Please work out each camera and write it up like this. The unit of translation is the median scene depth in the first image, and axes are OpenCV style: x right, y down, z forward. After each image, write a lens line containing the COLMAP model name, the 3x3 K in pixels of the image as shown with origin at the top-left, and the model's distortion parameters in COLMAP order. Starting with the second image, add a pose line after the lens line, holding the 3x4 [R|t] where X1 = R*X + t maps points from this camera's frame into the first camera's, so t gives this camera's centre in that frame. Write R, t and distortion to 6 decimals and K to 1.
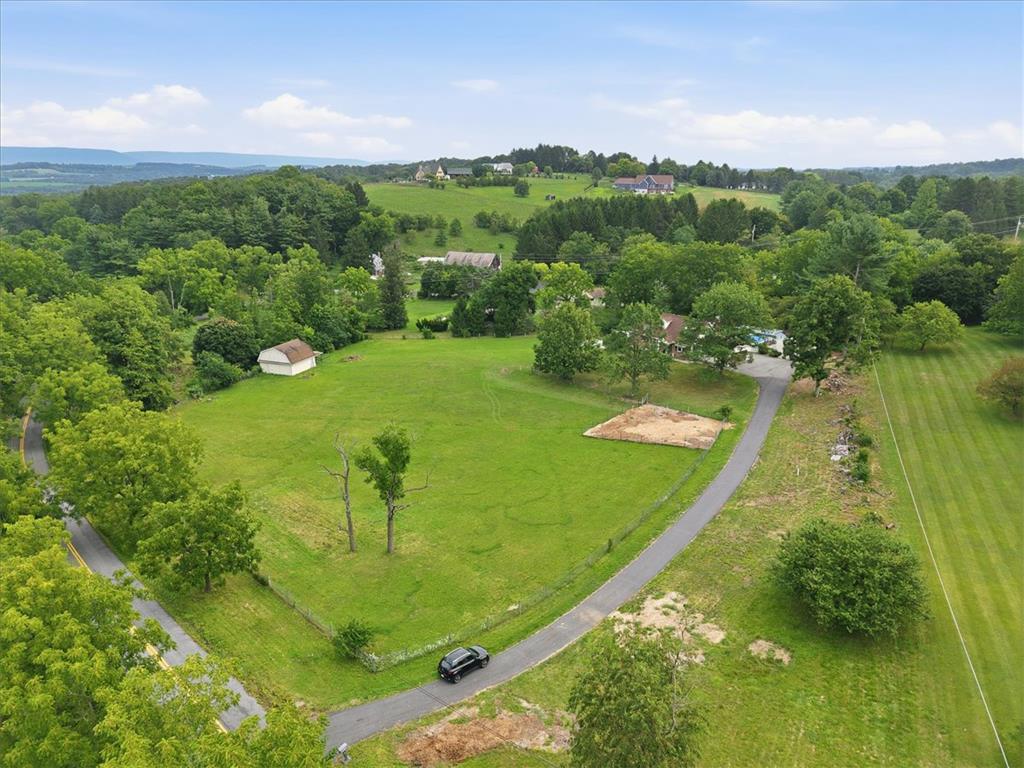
lens RADIAL K [[692.1, 0, 516.1], [0, 692.1, 380.5], [0, 0, 1]] dist [0.008164, -0.002913]
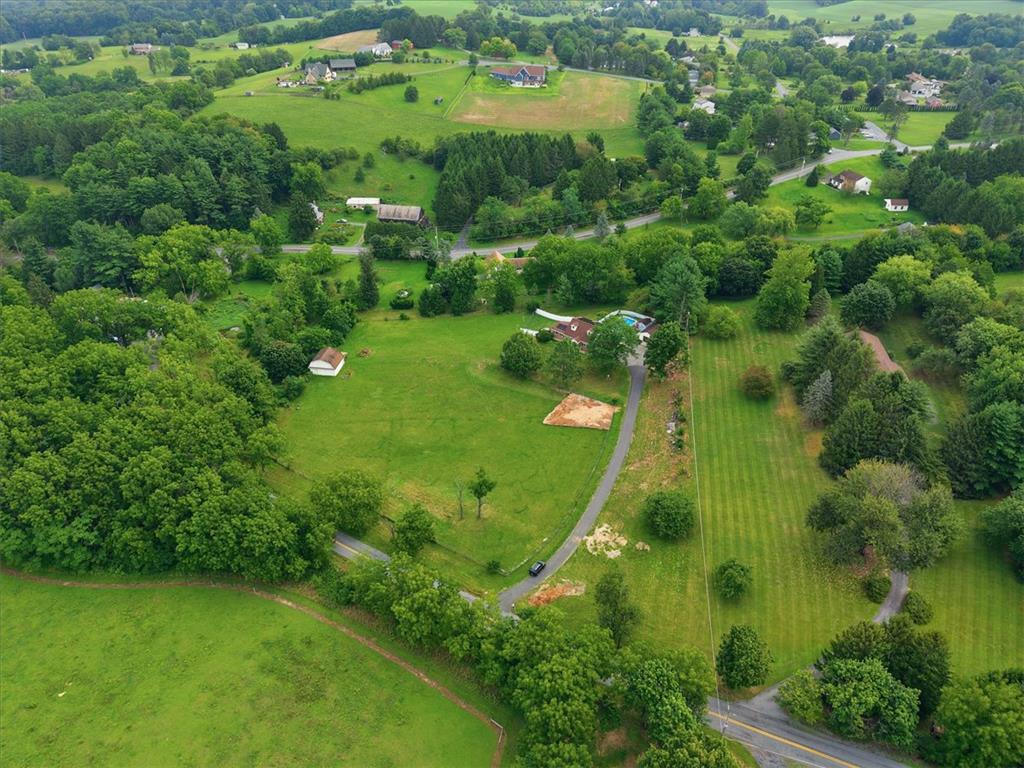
lens RADIAL K [[692.1, 0, 512.0], [0, 692.1, 384.0], [0, 0, 1]] dist [0.050572, -0.061480]
pose [[0.978736, -0.112693, 0.171394, -0.205693], [0.059970, 0.956264, 0.286292, -0.395079], [-0.196161, -0.269926, 0.942688, -0.501494]]
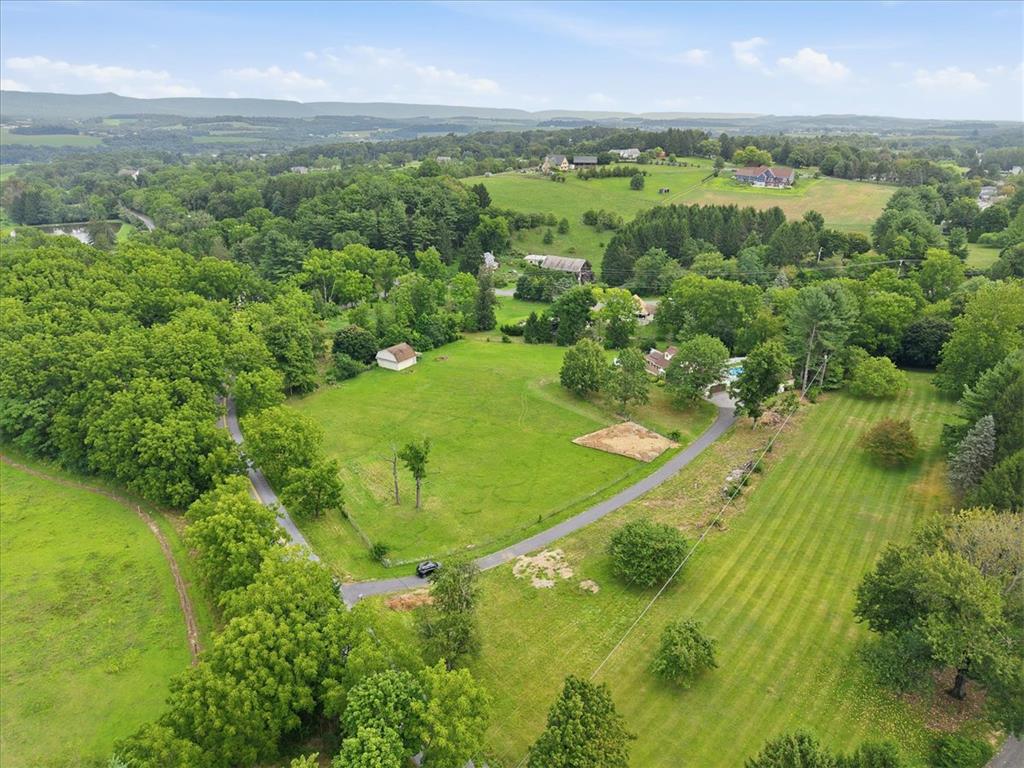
lens RADIAL K [[692.1, 0, 512.0], [0, 692.1, 384.0], [0, 0, 1]] dist [0.050572, -0.061480]
pose [[0.974794, 0.081905, -0.207529, 0.187466], [-0.066942, 0.994693, 0.078135, -0.102621], [0.212827, -0.062273, 0.975103, -0.303459]]
